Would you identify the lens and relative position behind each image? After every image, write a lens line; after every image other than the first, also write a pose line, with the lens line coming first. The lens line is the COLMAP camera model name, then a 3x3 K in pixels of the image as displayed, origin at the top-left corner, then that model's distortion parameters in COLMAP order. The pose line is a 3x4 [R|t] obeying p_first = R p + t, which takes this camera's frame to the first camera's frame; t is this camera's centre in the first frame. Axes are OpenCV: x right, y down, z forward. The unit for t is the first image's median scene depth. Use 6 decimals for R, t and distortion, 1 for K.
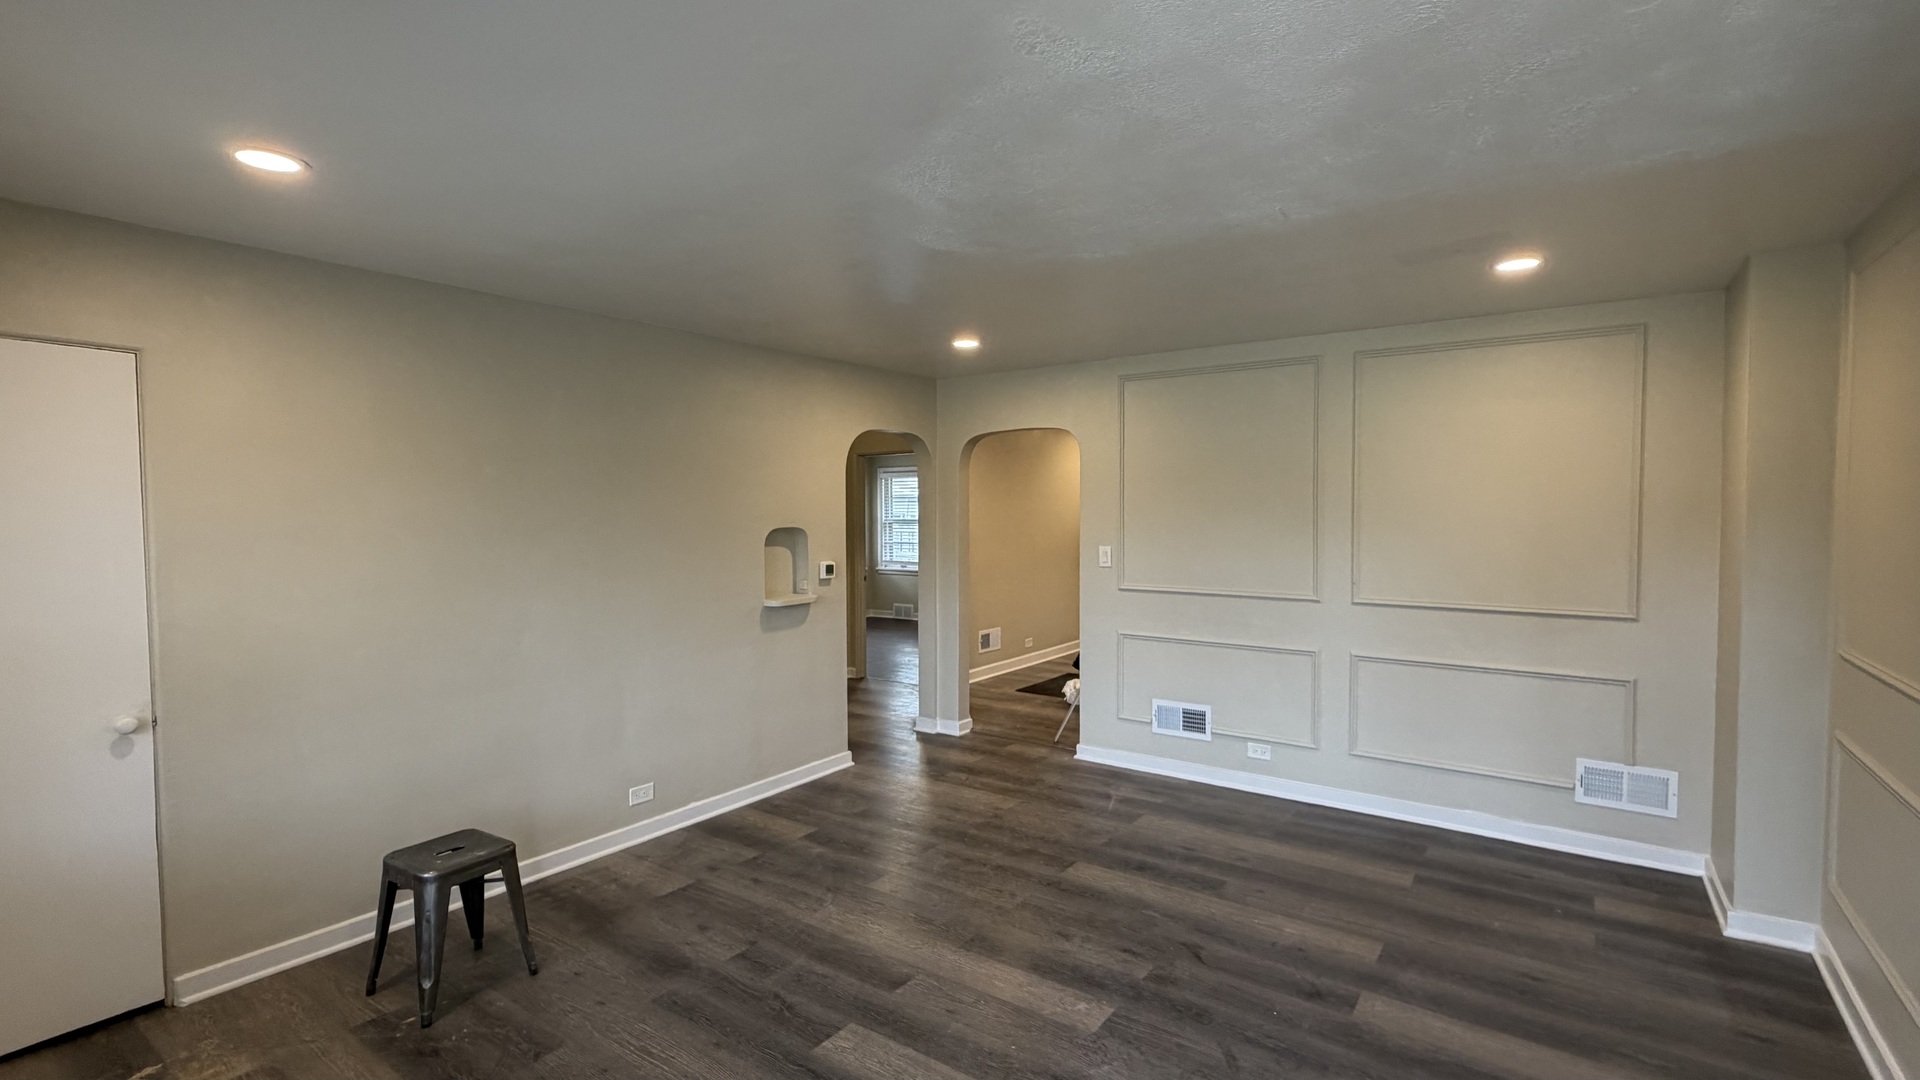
lens RADIAL K [[853.1, 0, 960.0], [0, 853.1, 540.0], [0, 0, 1]] dist [-0.003334, 0.000583]
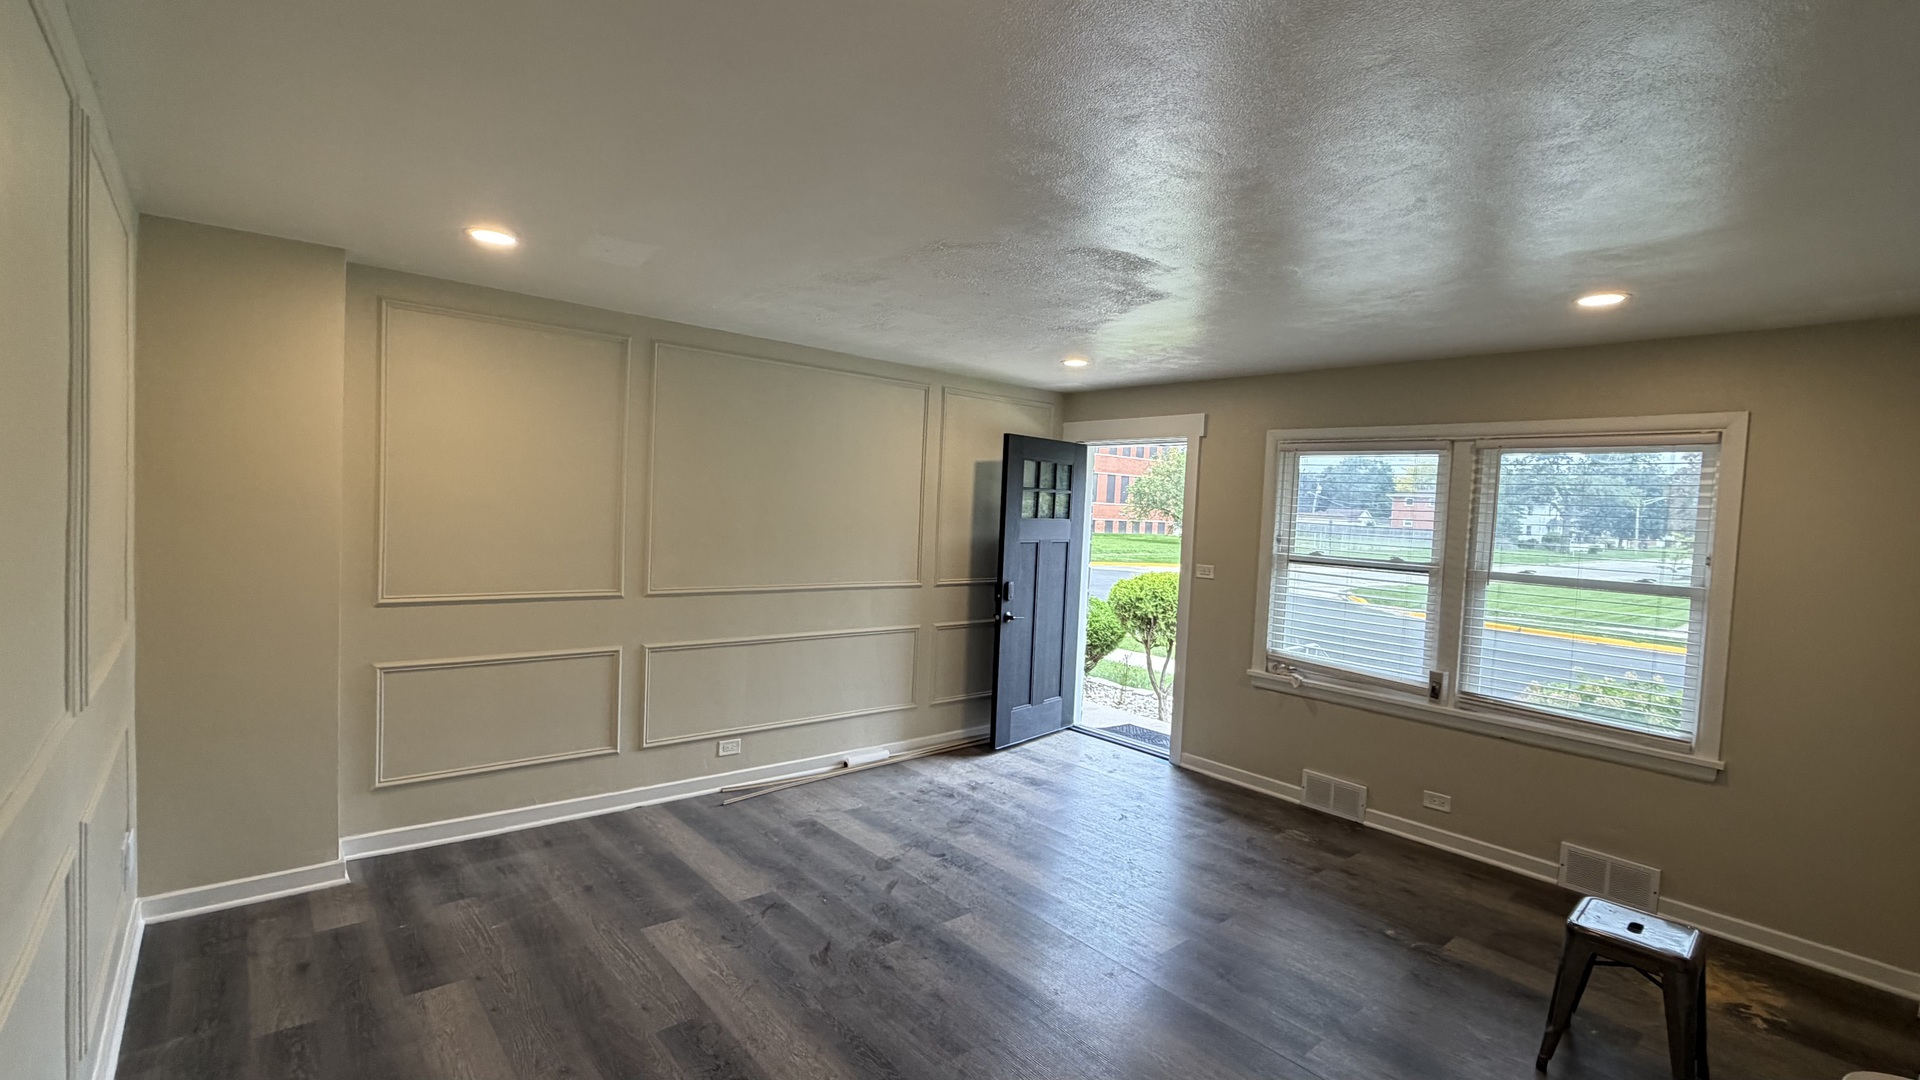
lens RADIAL K [[853.1, 0, 960.0], [0, 853.1, 540.0], [0, 0, 1]] dist [-0.003334, 0.000583]
pose [[-0.970356, -0.059056, 0.234352, -0.086052], [-0.040361, 0.995666, 0.083785, -0.092925], [-0.238284, 0.071842, -0.968535, 1.875942]]
